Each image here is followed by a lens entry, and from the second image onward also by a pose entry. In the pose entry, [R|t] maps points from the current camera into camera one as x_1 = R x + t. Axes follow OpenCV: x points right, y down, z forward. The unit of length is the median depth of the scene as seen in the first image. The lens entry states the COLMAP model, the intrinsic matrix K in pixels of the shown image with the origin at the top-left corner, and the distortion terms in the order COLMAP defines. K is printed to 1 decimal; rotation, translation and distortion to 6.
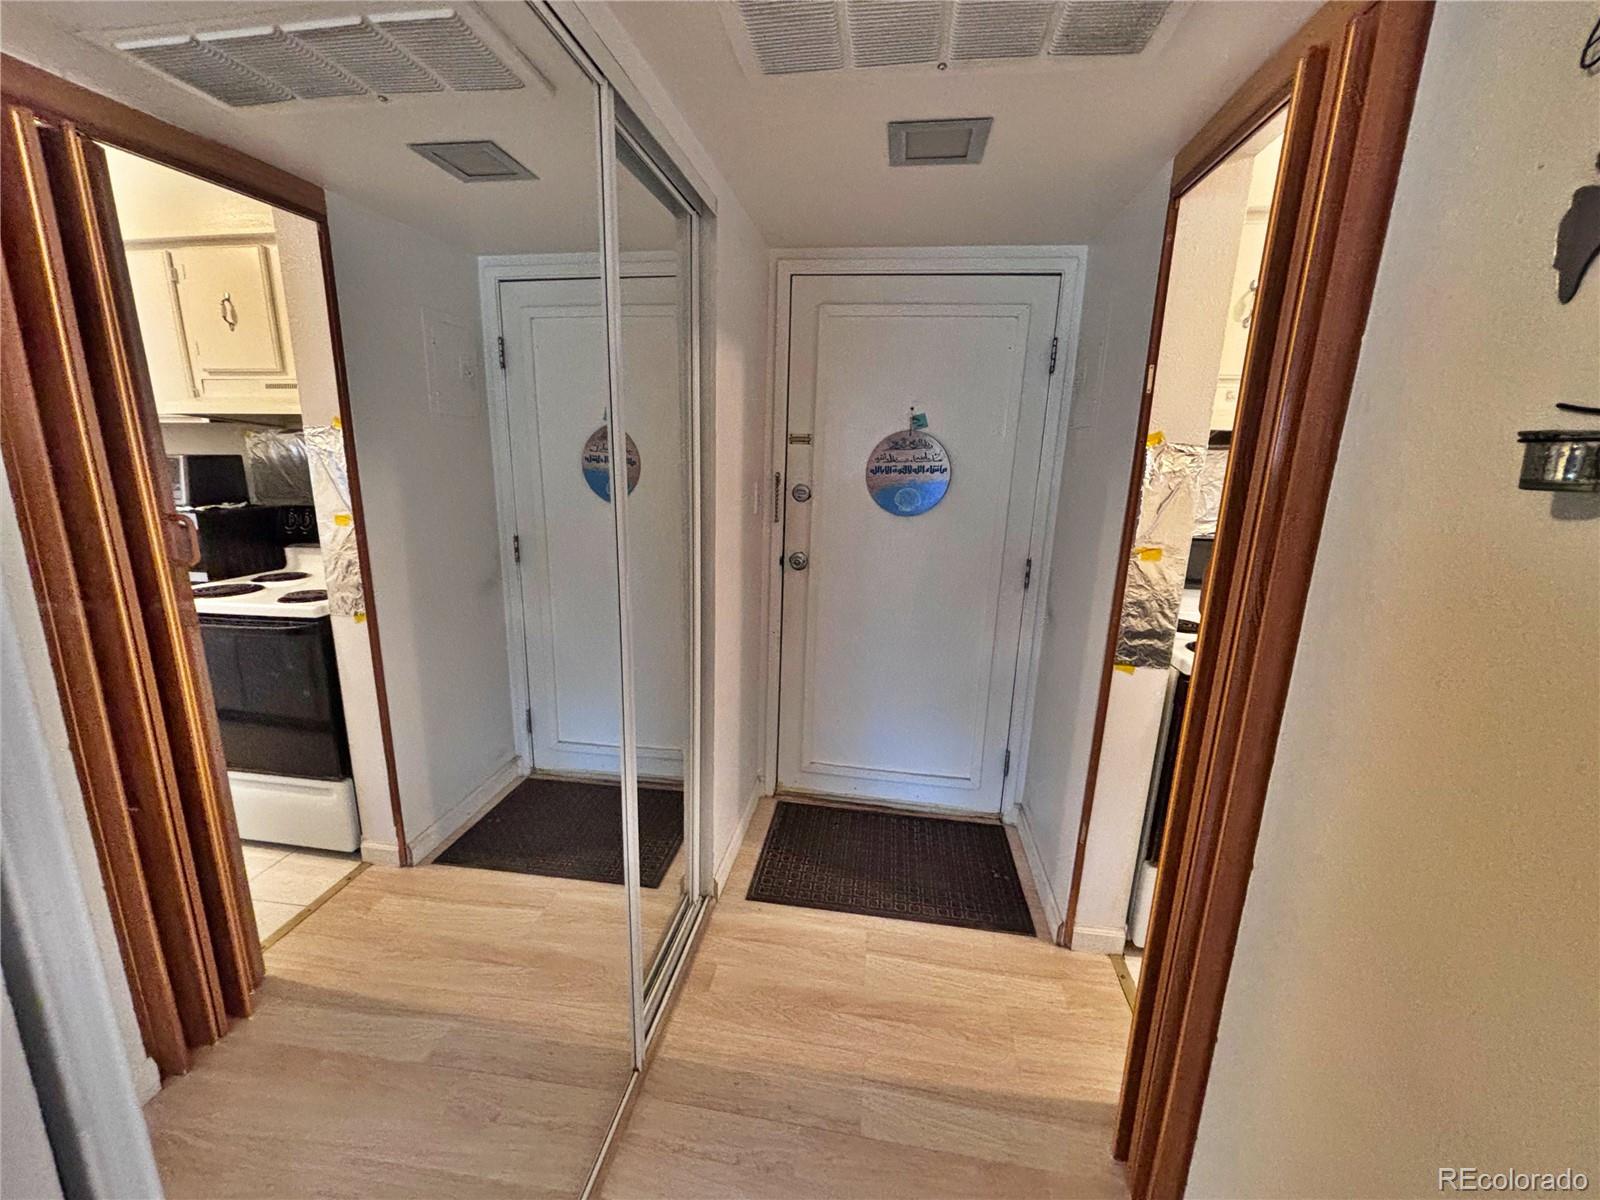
lens RADIAL K [[641.2, 0, 794.8], [0, 641.2, 594.1], [0, 0, 1]] dist [-0.018155, 0.000112]
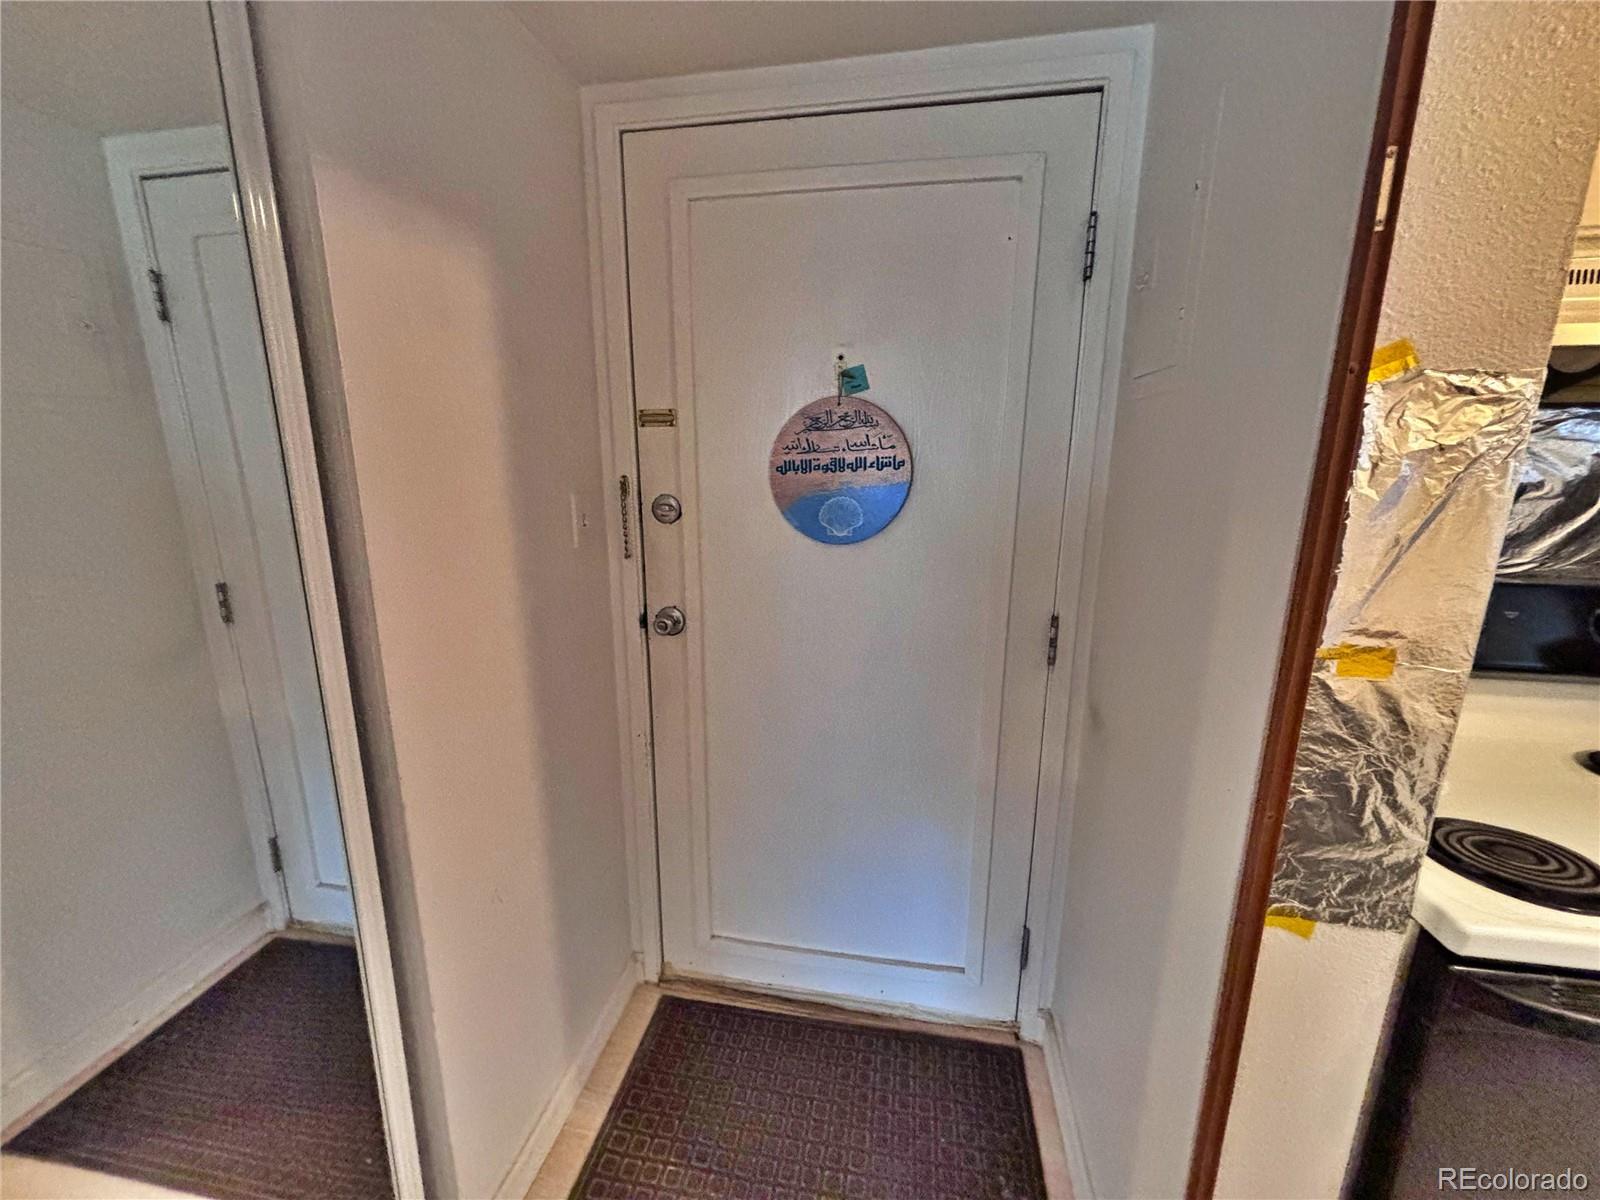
lens RADIAL K [[641.2, 0, 801.1], [0, 641.2, 596.8], [0, 0, 1]] dist [-0.018155, 0.000112]
pose [[0.999227, -0.025078, -0.030269, 0.158025], [0.025231, 0.999671, 0.004679, -0.079816], [0.030141, -0.005439, 0.999531, 0.424507]]
